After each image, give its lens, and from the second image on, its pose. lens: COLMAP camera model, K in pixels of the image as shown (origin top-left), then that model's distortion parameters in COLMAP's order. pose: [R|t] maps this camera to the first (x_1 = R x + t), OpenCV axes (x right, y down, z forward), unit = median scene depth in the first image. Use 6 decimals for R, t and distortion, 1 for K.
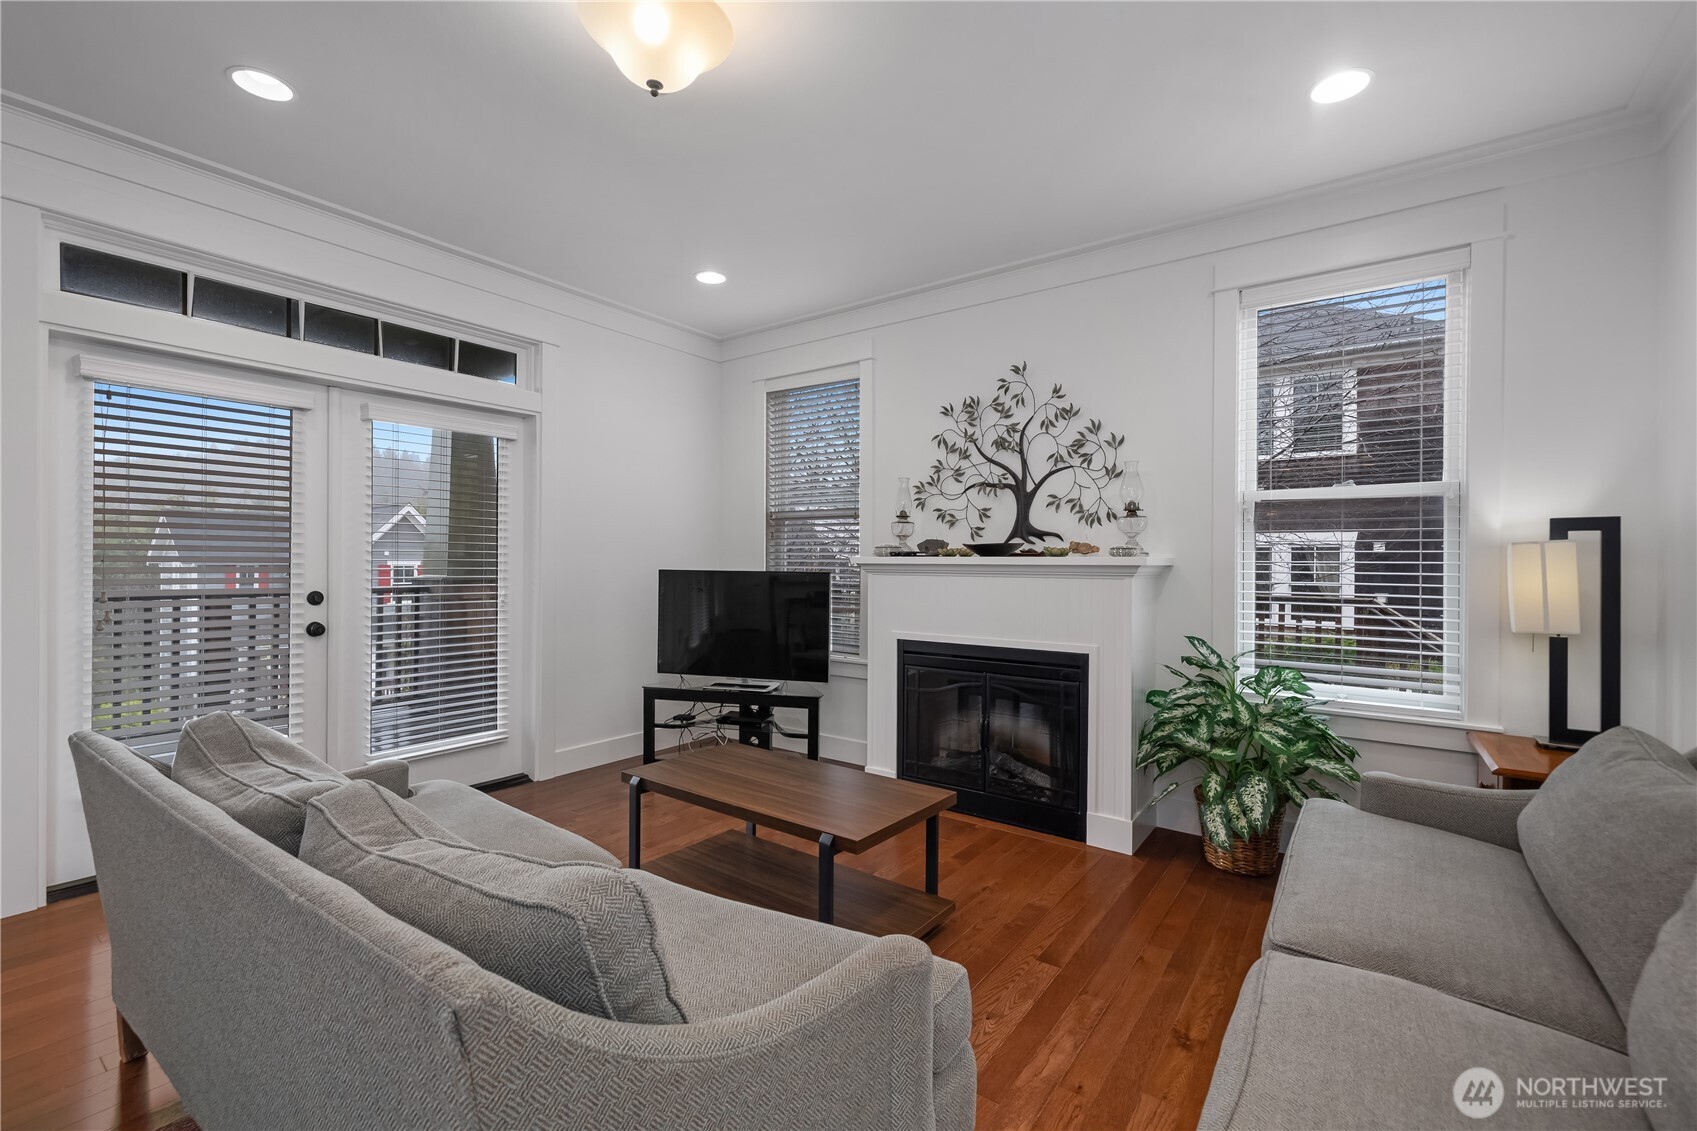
lens RADIAL K [[731.5, 0, 856.4], [0, 731.5, 565.8], [0, 0, 1]] dist [-0.000182, 0.000214]
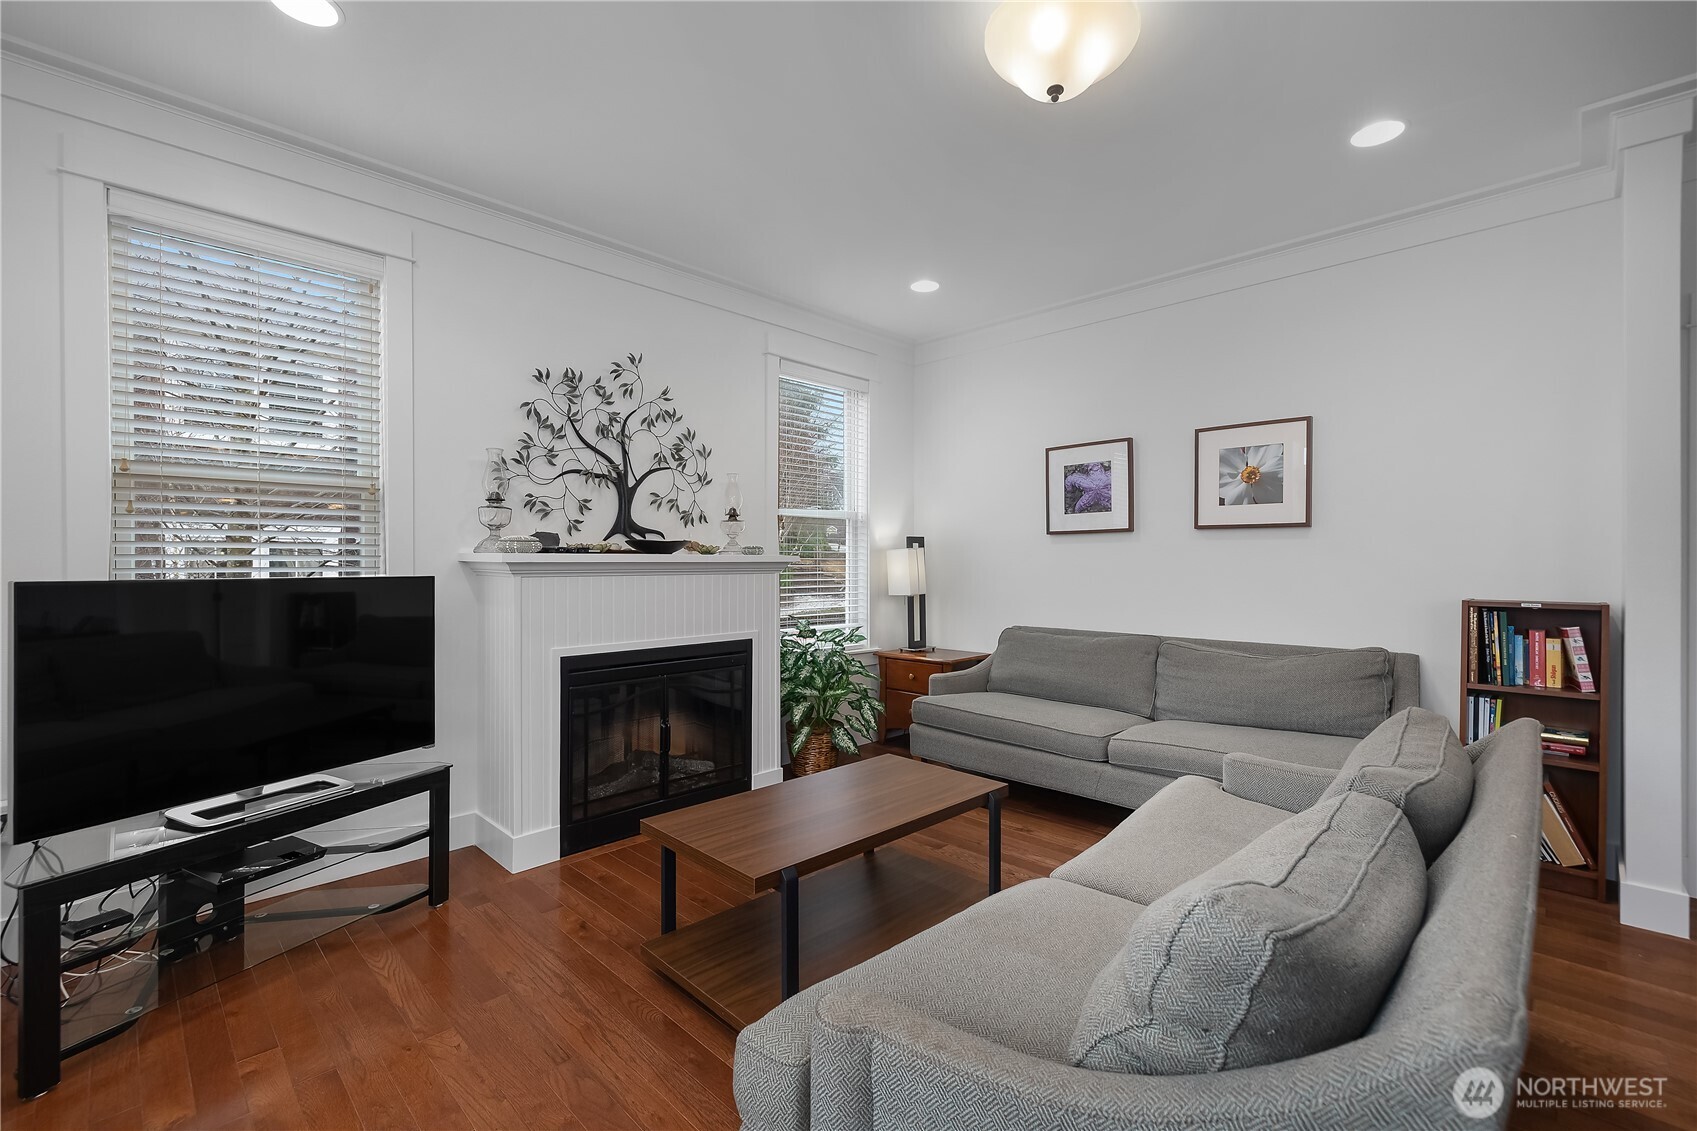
lens RADIAL K [[731.5, 0, 836.8], [0, 731.5, 559.8], [0, 0, 1]] dist [-0.000182, 0.000214]
pose [[0.162430, -0.005675, 0.986704, -0.678345], [0.006311, 0.999969, 0.004713, -0.007637], [-0.986700, 0.005462, 0.162461, 0.575719]]
